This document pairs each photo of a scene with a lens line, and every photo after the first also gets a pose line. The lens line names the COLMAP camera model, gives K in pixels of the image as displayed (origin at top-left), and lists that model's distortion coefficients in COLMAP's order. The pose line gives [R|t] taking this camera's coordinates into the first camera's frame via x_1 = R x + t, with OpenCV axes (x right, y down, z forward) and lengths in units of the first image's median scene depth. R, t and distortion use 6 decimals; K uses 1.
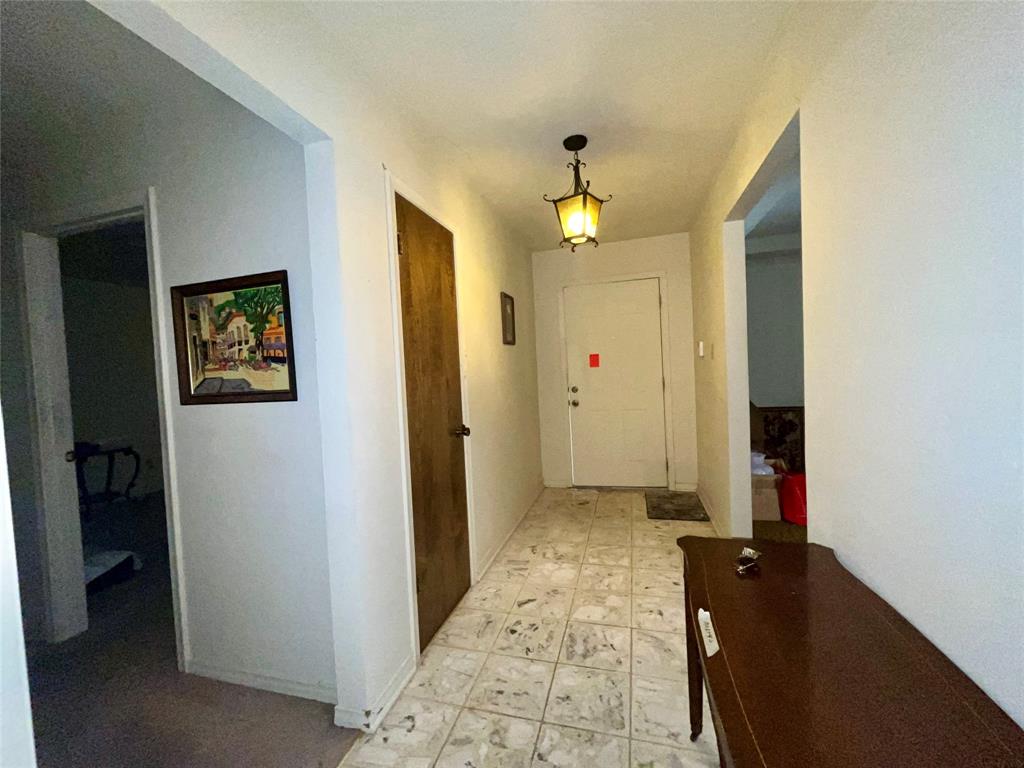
lens RADIAL K [[419.2, 0, 511.3], [0, 419.2, 384.6], [0, 0, 1]] dist [-0.001023, 0.000155]
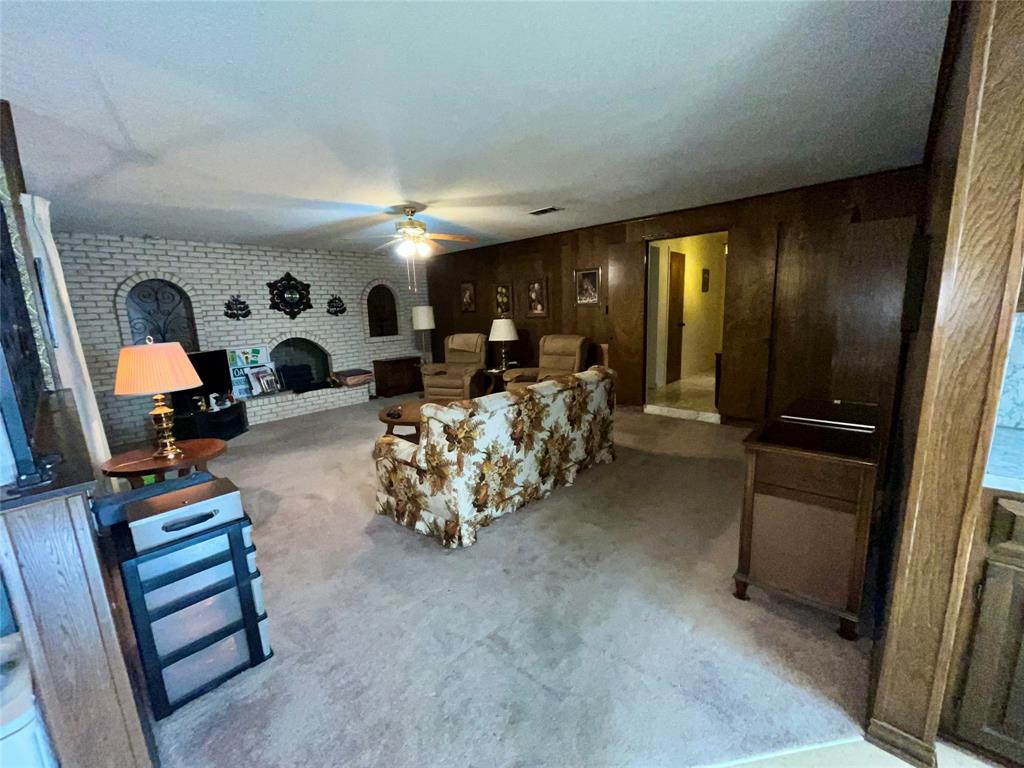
lens RADIAL K [[411.4, 0, 513.2], [0, 411.4, 386.2], [0, 0, 1]] dist [-0.000018, 0.000063]
pose [[0.902829, 0.088169, -0.420864, 0.042576], [-0.015992, 0.984960, 0.172038, 0.051275], [0.429702, -0.148590, 0.890661, -1.654654]]
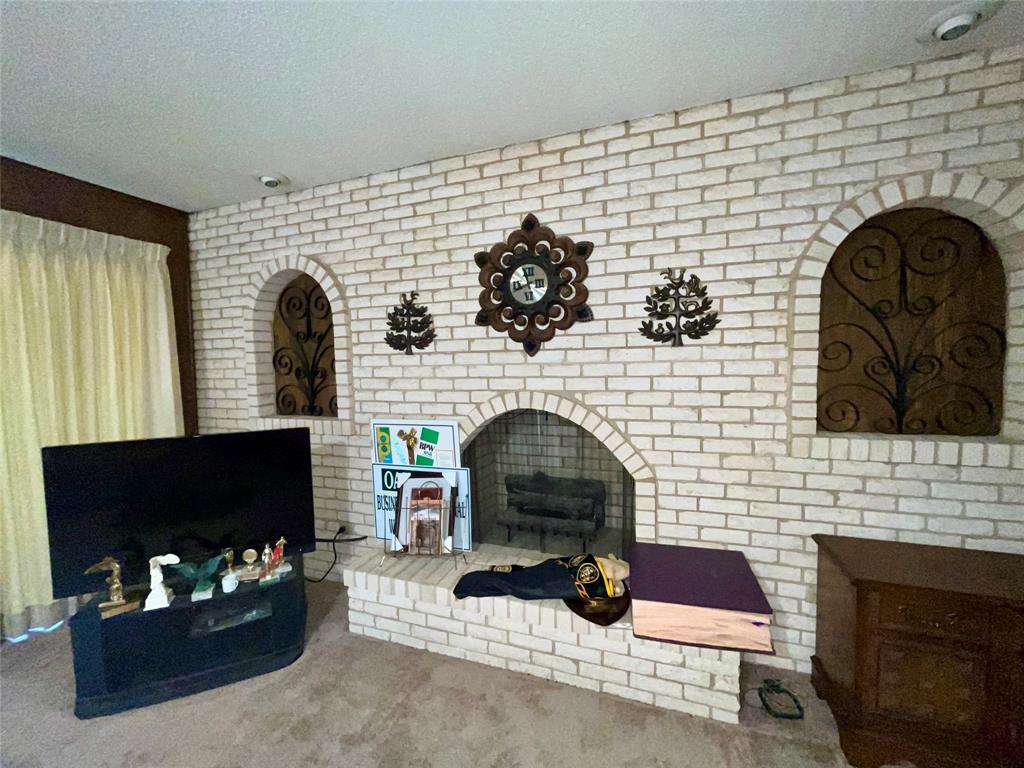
lens RADIAL K [[419.2, 0, 511.3], [0, 419.2, 384.6], [0, 0, 1]] dist [-0.001023, 0.000155]
pose [[-0.056176, 0.100963, -0.993303, -1.141180], [-0.012334, 0.994728, 0.101806, 0.072428], [0.998345, 0.017970, -0.054635, -0.241117]]
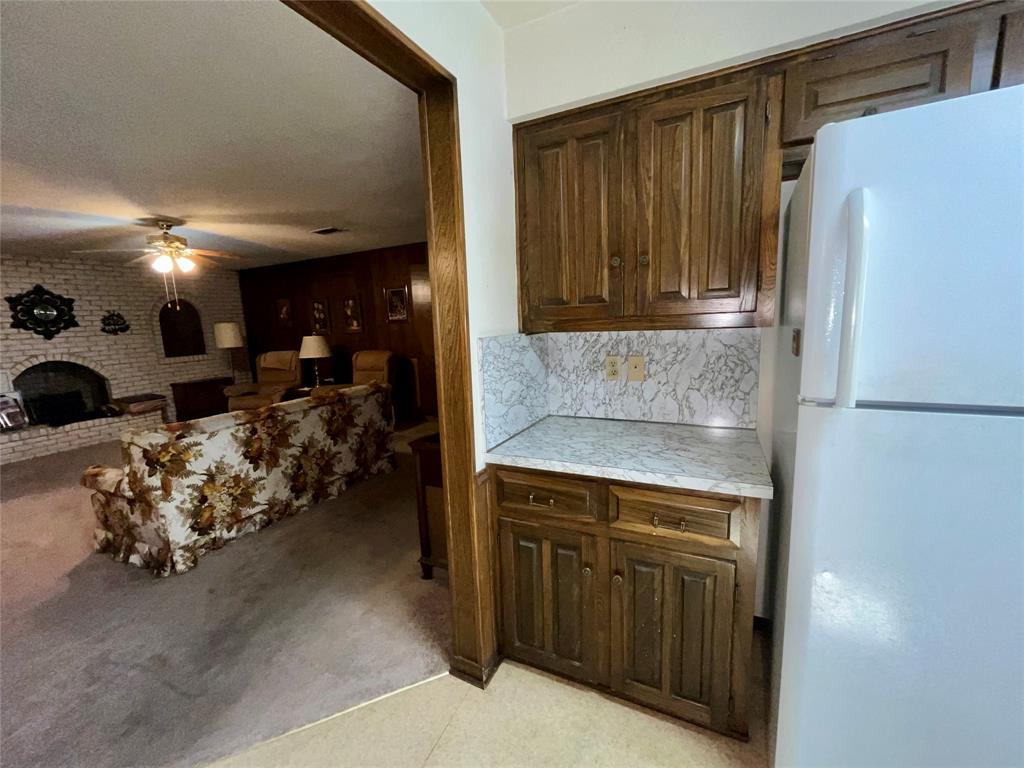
lens RADIAL K [[412.9, 0, 510.9], [0, 412.9, 384.7], [0, 0, 1]] dist [-0.002502, -0.000440]
pose [[0.984117, 0.030451, -0.174888, 0.402839], [-0.006722, 0.990864, 0.134700, 0.034682], [0.177392, -0.131385, 0.975331, -1.630161]]
